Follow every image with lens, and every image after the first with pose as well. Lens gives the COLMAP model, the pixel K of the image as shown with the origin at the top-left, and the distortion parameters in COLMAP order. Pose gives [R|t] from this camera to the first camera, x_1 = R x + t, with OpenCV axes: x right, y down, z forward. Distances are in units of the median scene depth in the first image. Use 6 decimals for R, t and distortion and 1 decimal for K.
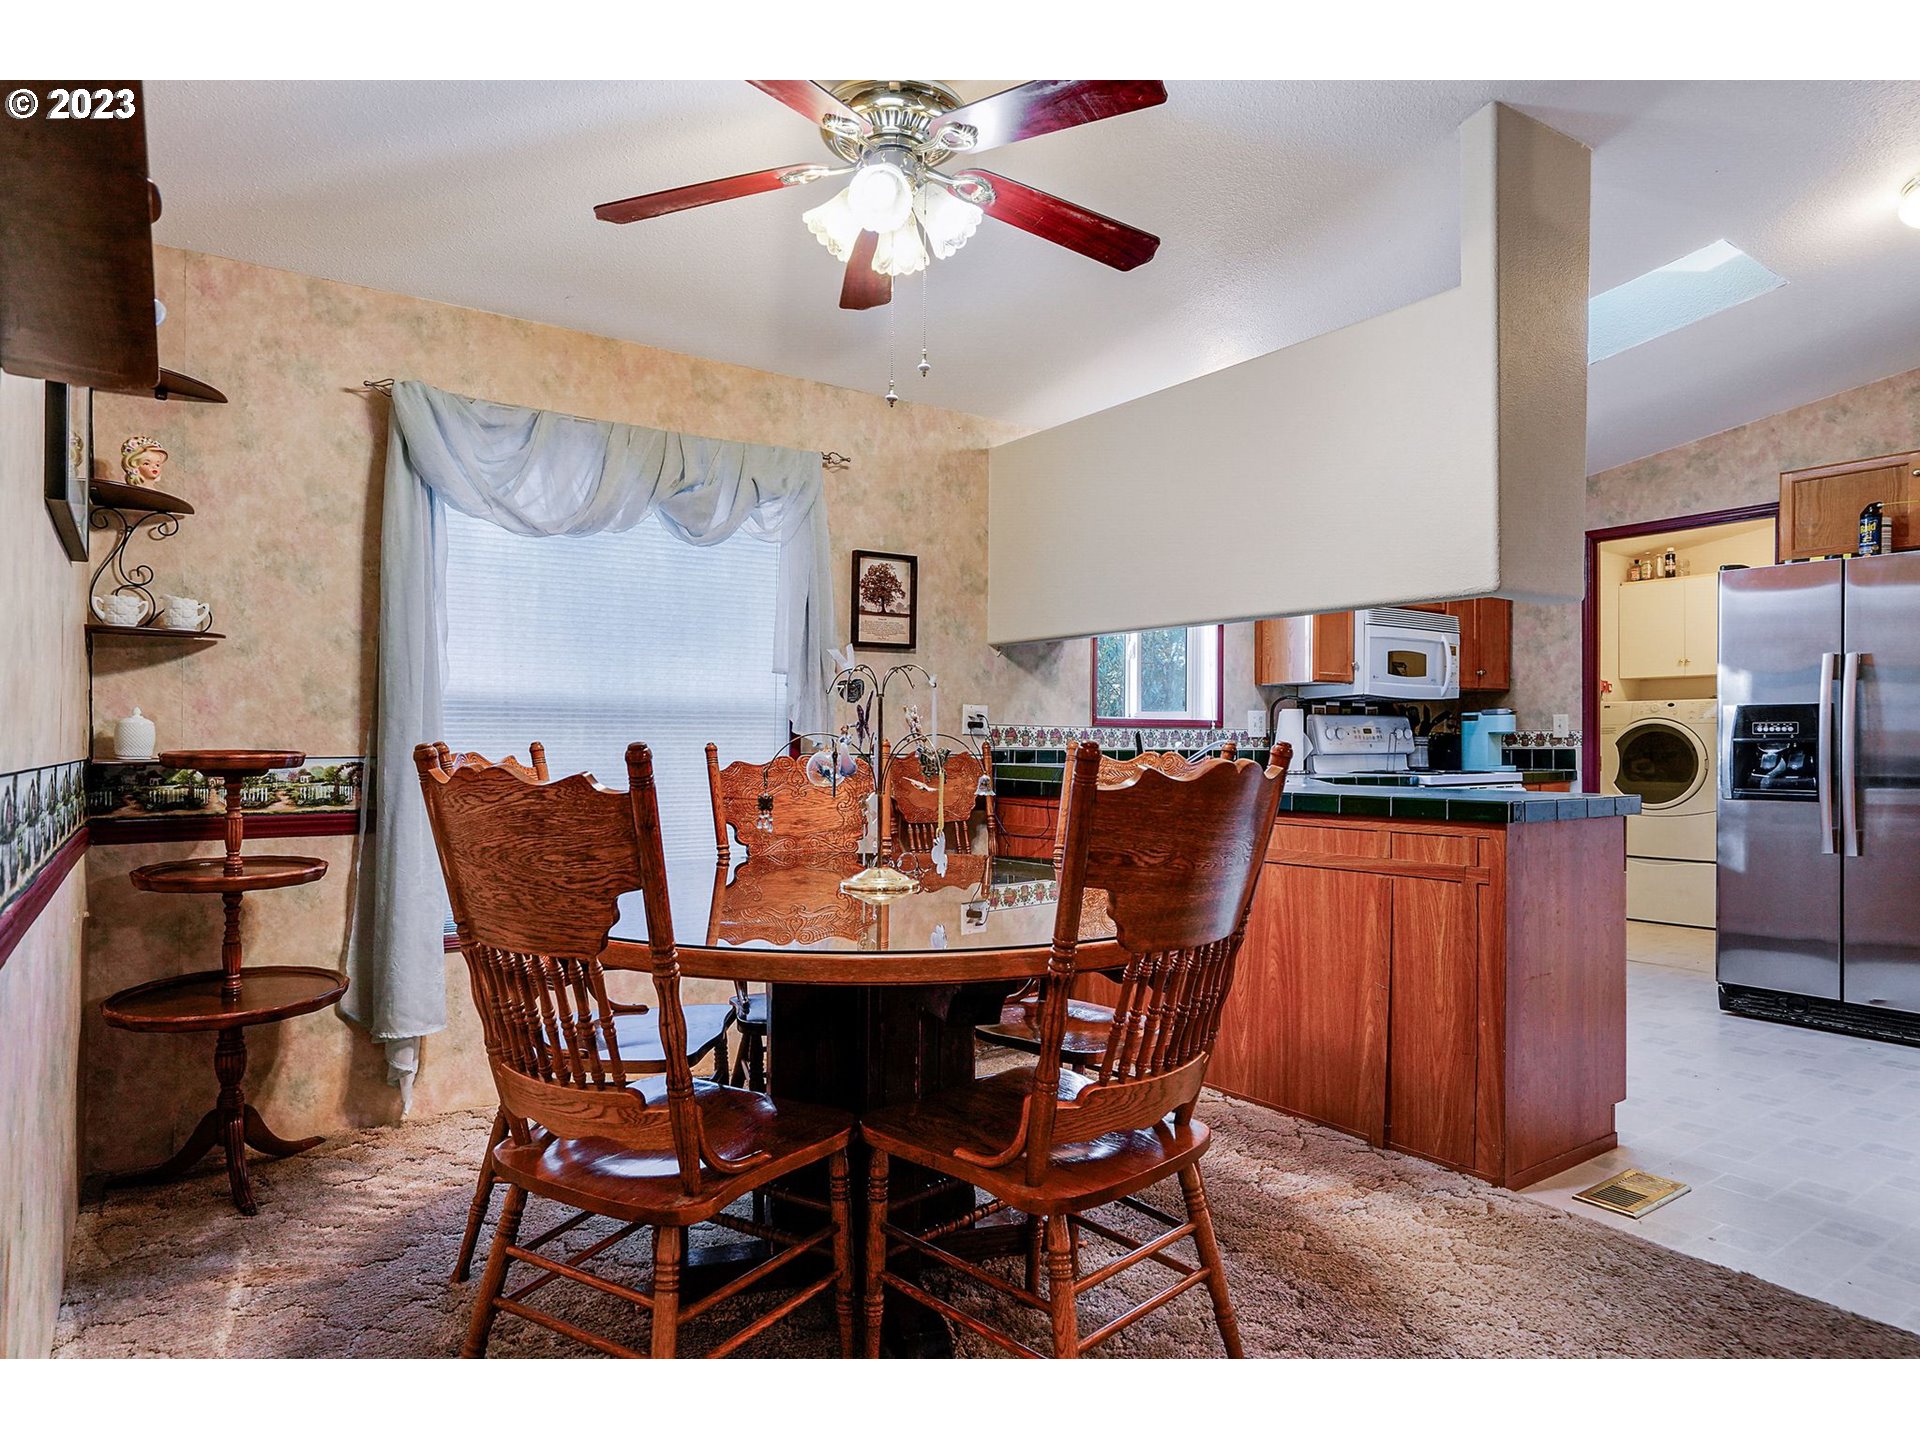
lens RADIAL K [[1115.4, 0, 954.3], [0, 1115.4, 732.7], [0, 0, 1]] dist [-0.018118, 0.026600]
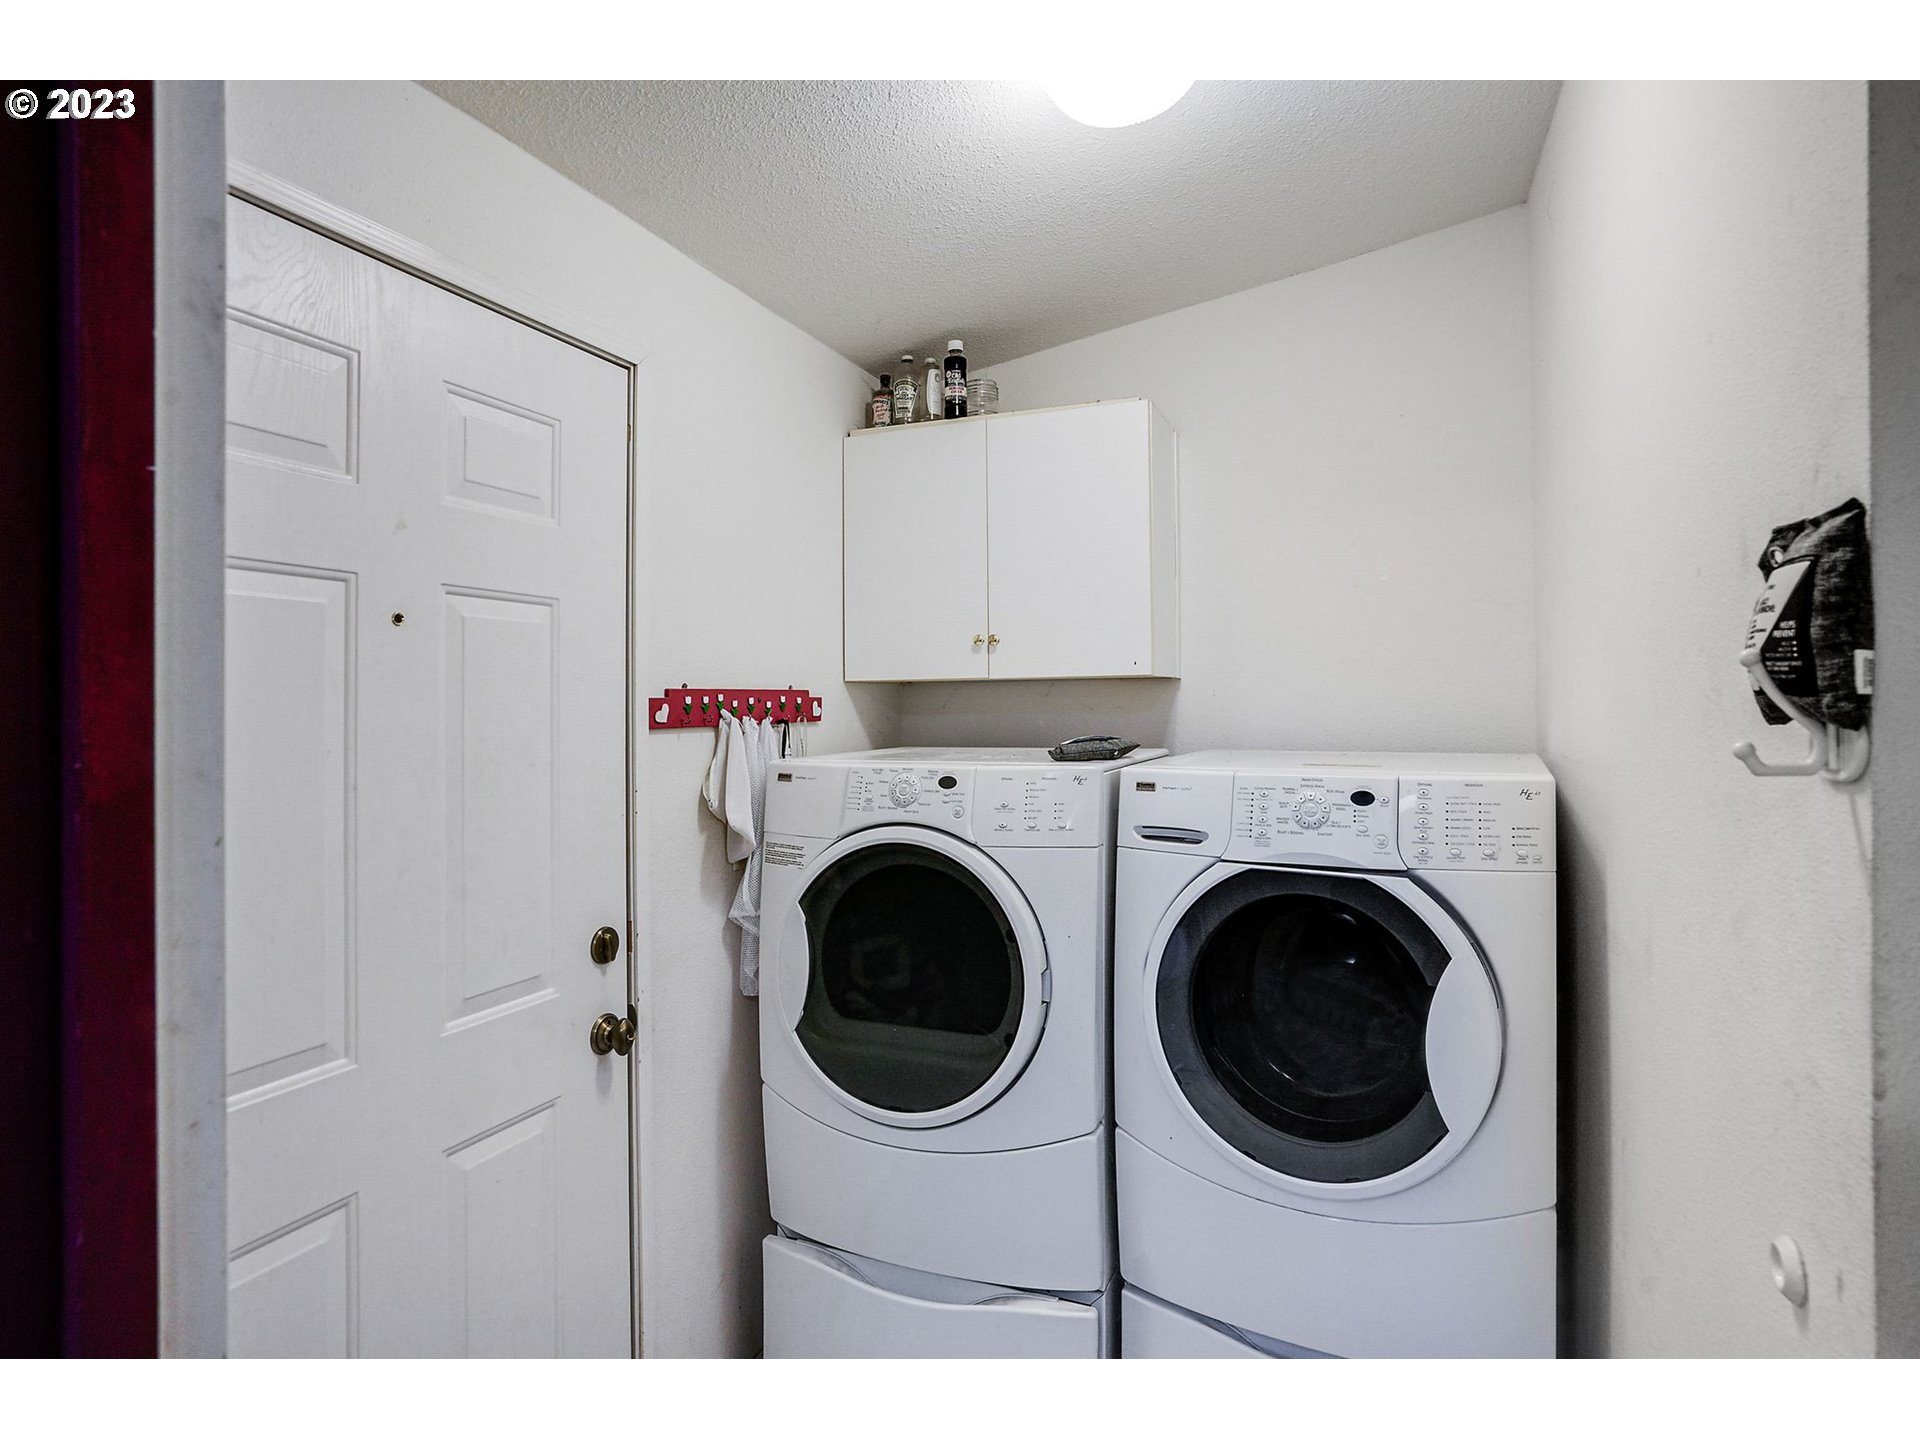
lens RADIAL K [[965.5, 0, 966.4], [0, 965.5, 716.1], [0, 0, 1]] dist [-0.026291, 0.010540]
pose [[0.856106, -0.020900, 0.516378, 0.768084], [0.006809, 0.999551, 0.029167, -0.075995], [-0.516756, -0.021454, 0.855864, 1.155247]]
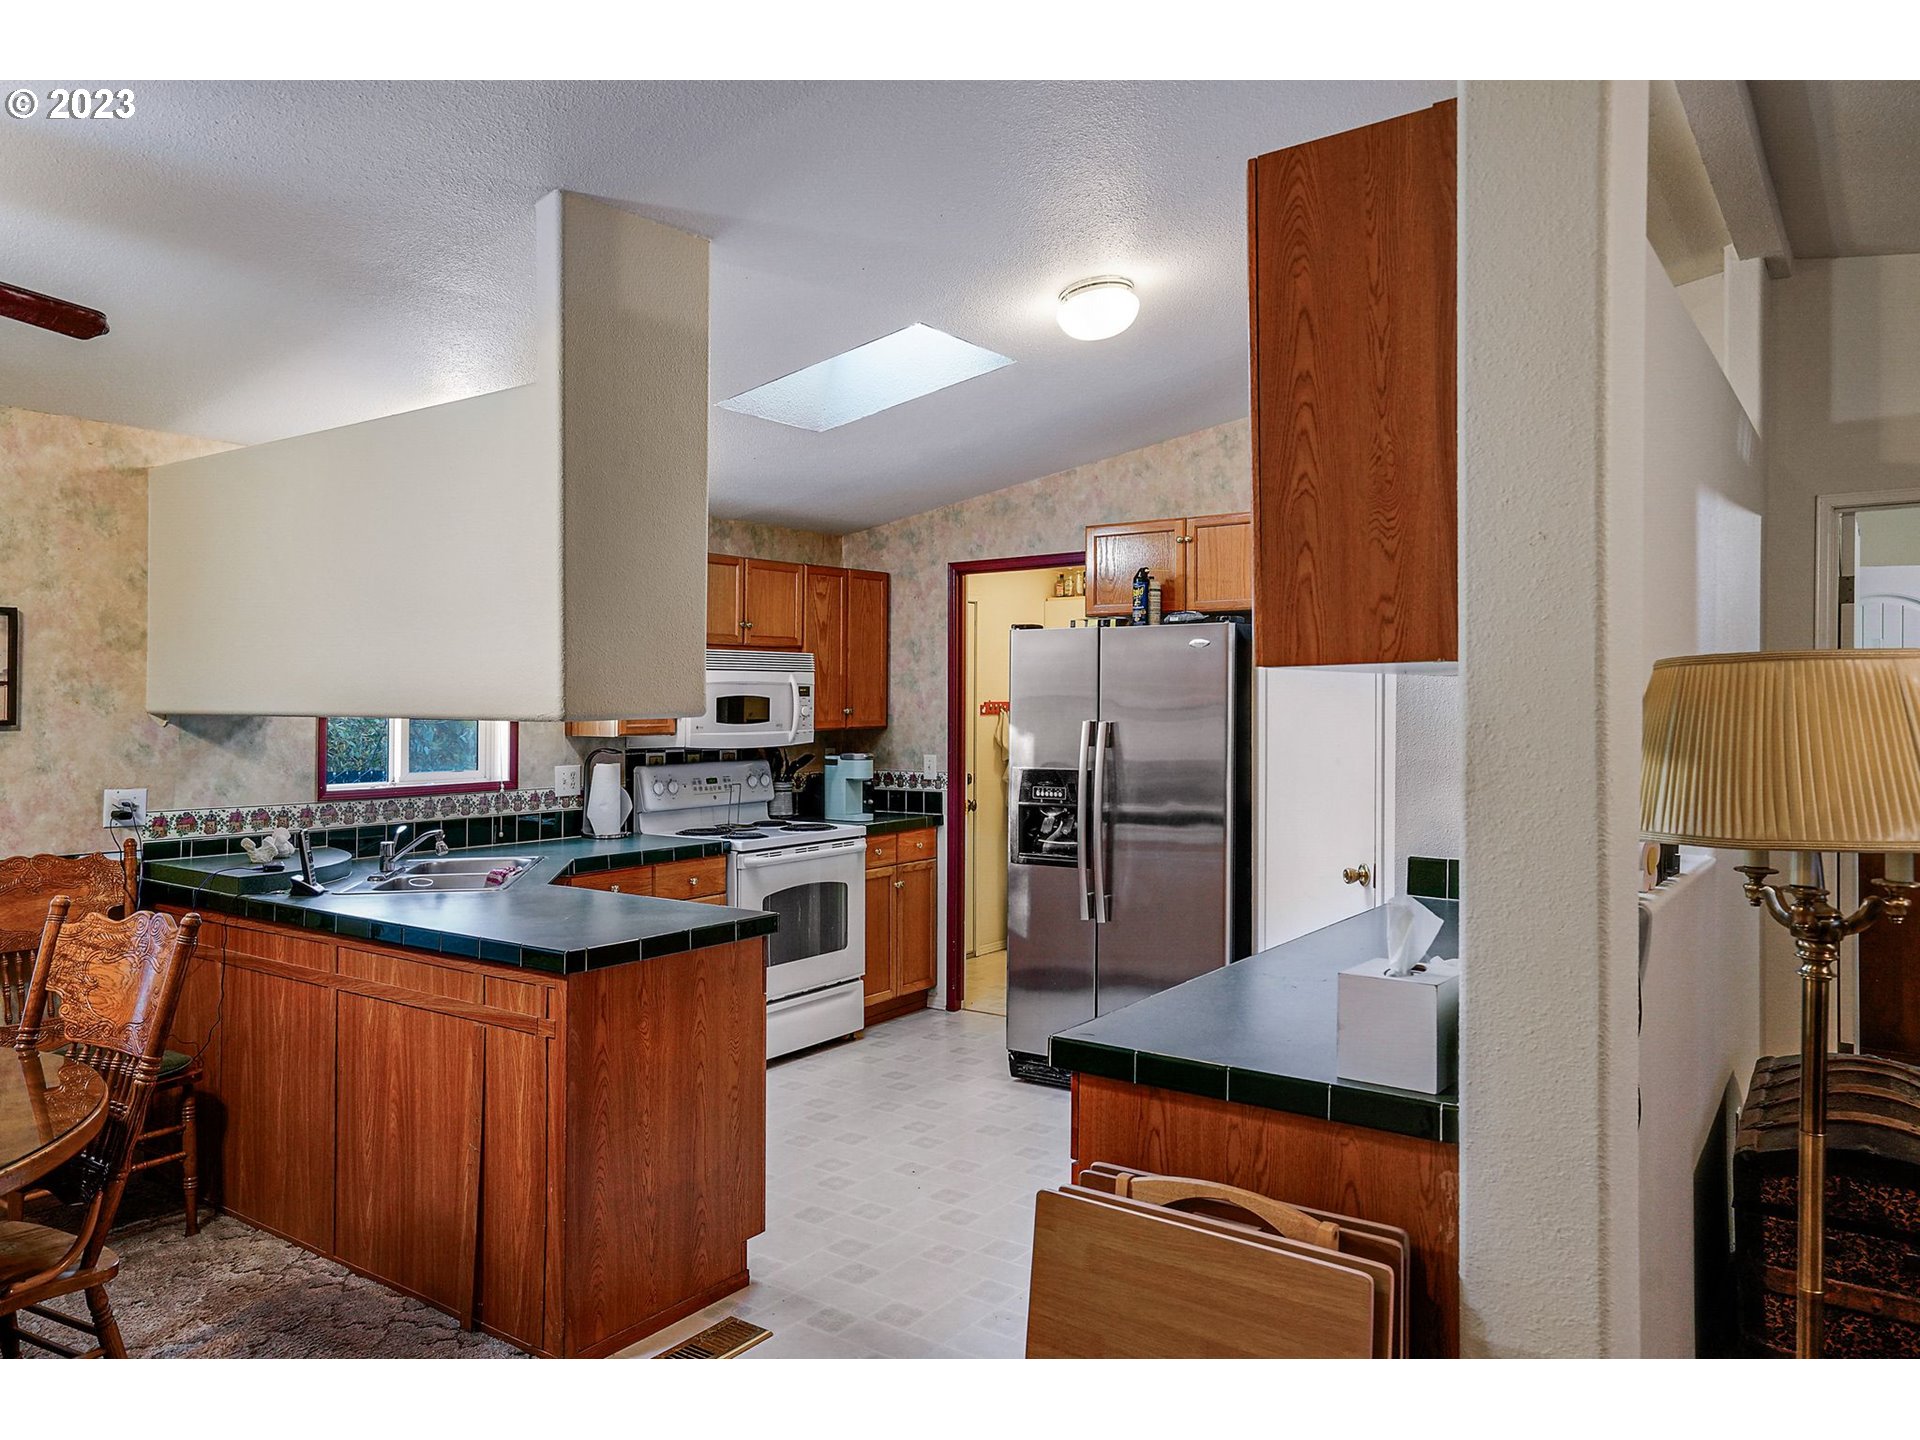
lens RADIAL K [[1316.3, 0, 938.0], [0, 1316.3, 698.6], [0, 0, 1]] dist [0.002879, 0.031661]
pose [[0.948990, -0.001752, 0.315302, 0.254895], [0.000940, 0.999996, 0.002727, -0.085913], [-0.315305, -0.002292, 0.948988, -0.078910]]
